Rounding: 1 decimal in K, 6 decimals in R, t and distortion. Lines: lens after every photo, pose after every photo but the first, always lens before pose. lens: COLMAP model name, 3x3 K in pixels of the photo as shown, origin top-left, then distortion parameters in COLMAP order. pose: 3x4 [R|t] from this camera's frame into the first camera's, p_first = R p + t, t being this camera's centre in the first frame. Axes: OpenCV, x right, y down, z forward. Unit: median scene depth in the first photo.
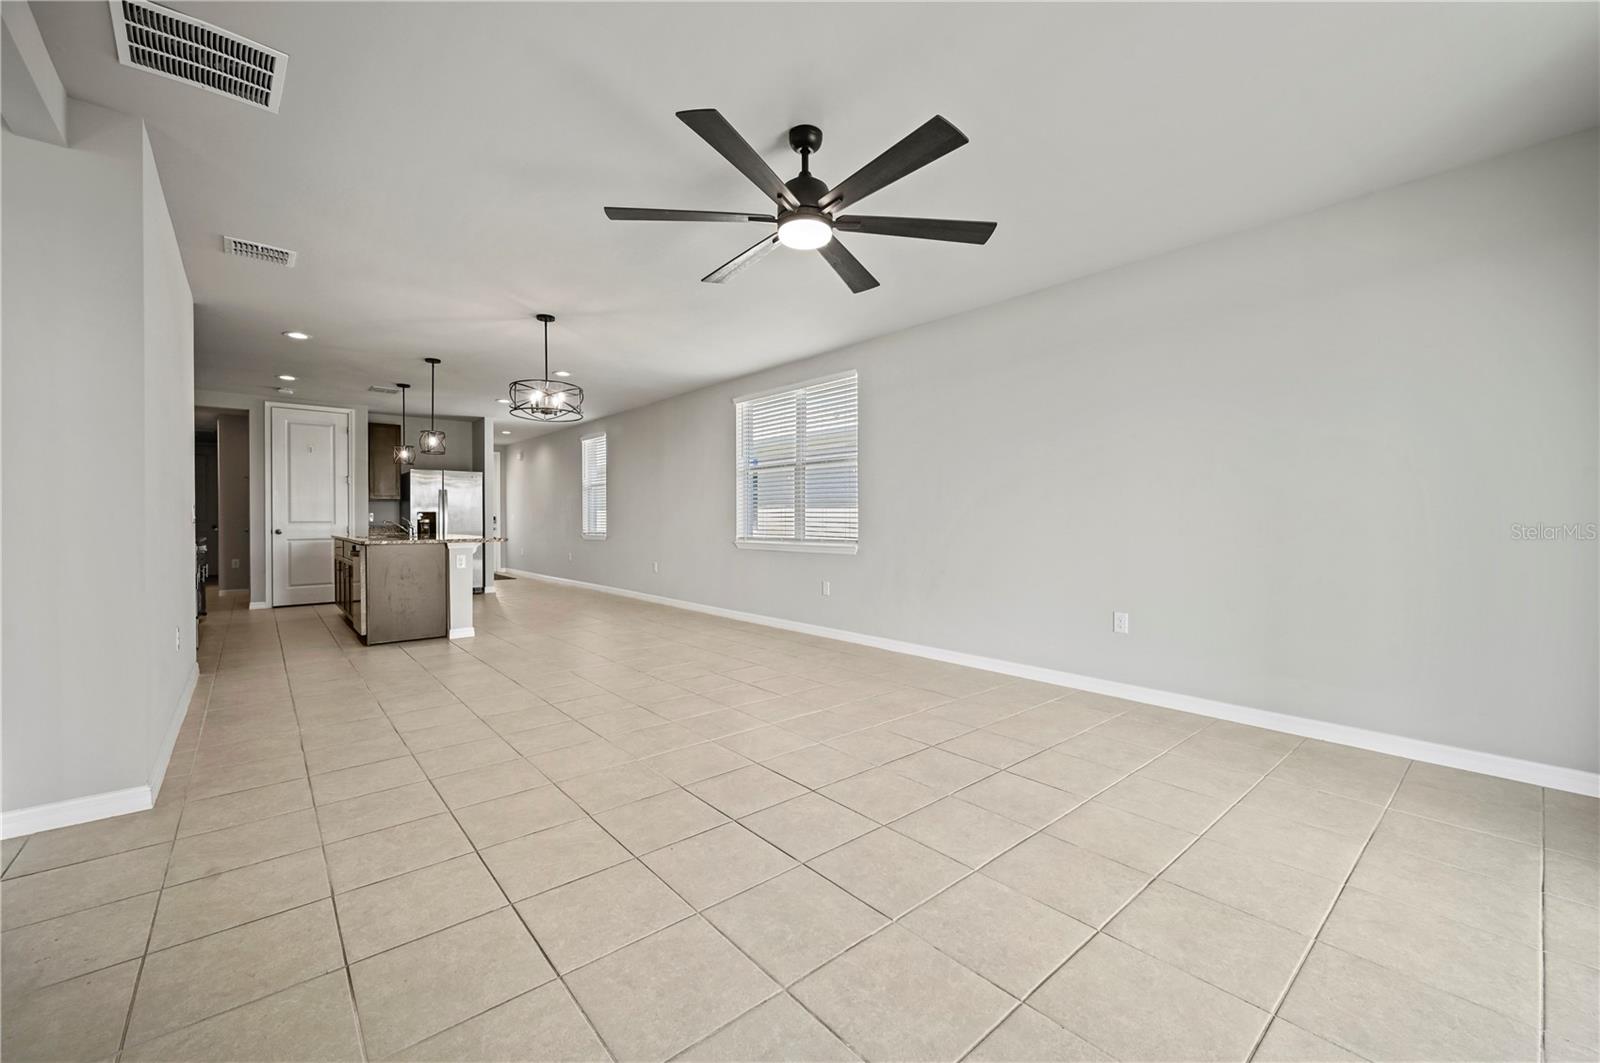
lens RADIAL K [[646.8, 0, 808.7], [0, 646.8, 522.4], [0, 0, 1]] dist [-0.003208, 0.000446]
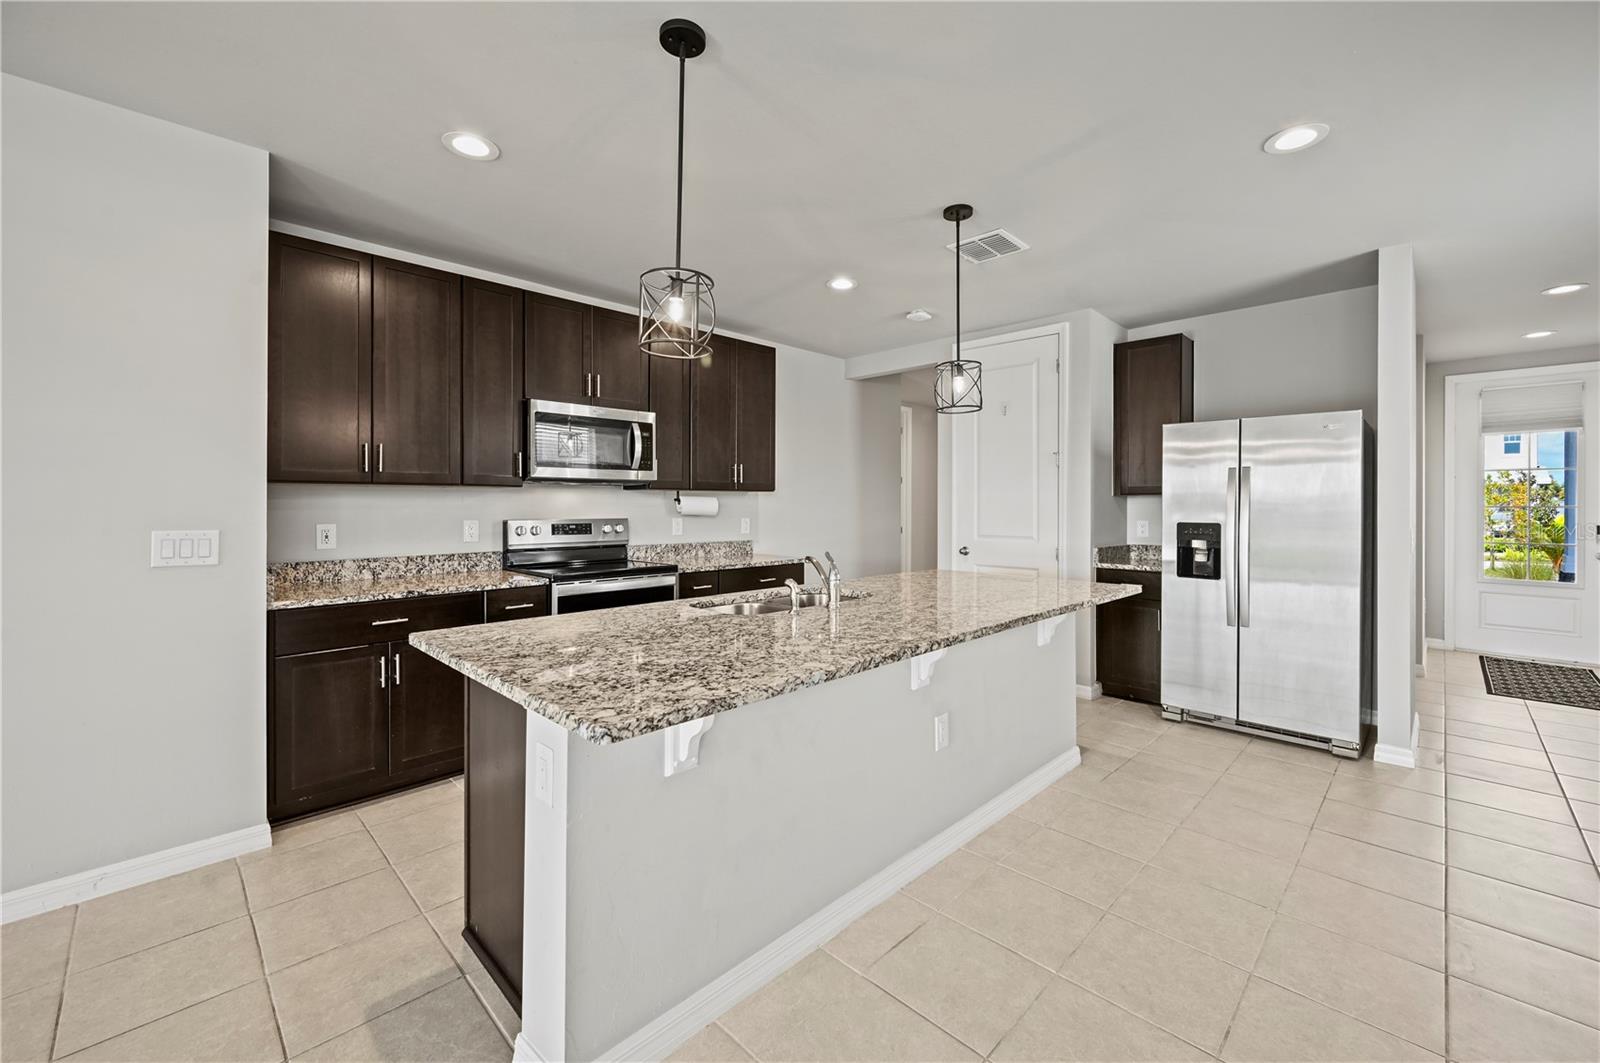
lens RADIAL K [[646.8, 0, 783.0], [0, 646.8, 506.3], [0, 0, 1]] dist [-0.003208, 0.000446]
pose [[0.080363, 0.001951, -0.996764, -0.193625], [-0.014117, 0.999900, 0.000819, -0.022842], [0.996666, 0.014005, 0.080382, 0.690195]]
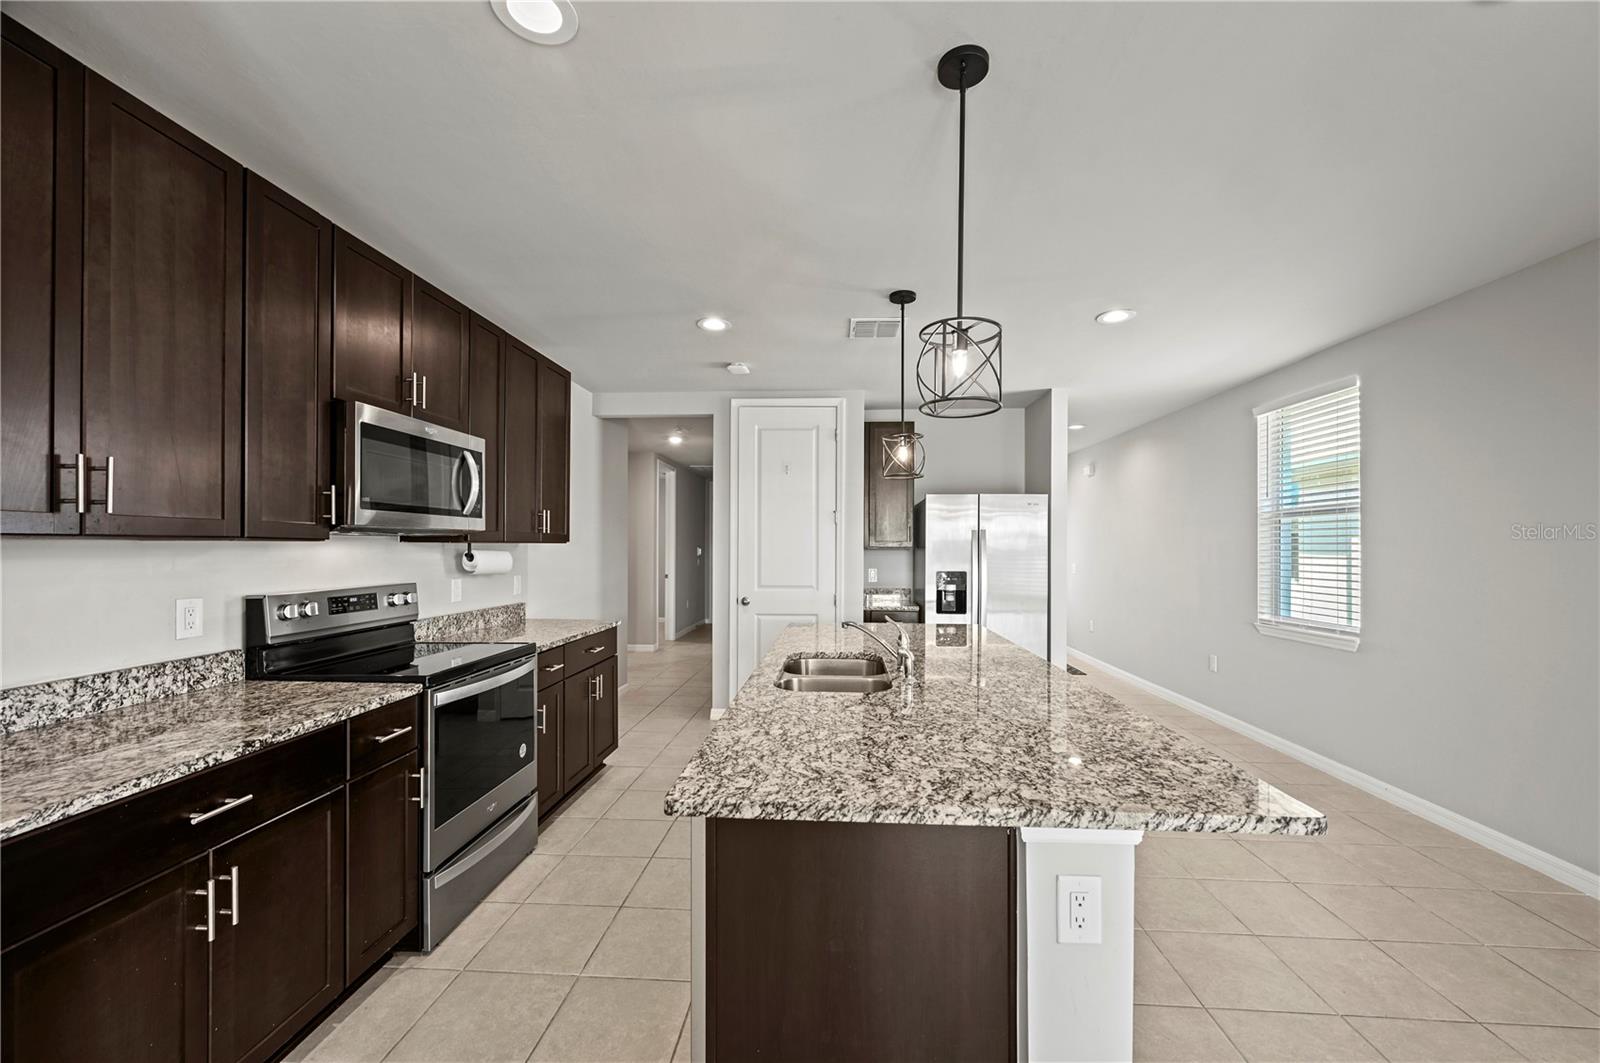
lens RADIAL K [[646.8, 0, 793.3], [0, 646.8, 545.5], [0, 0, 1]] dist [-0.003208, 0.000446]
pose [[0.723113, -0.000499, -0.690730, -0.307023], [-0.010581, 0.999874, -0.011800, -0.029459], [0.690649, 0.015842, 0.723017, 0.506043]]
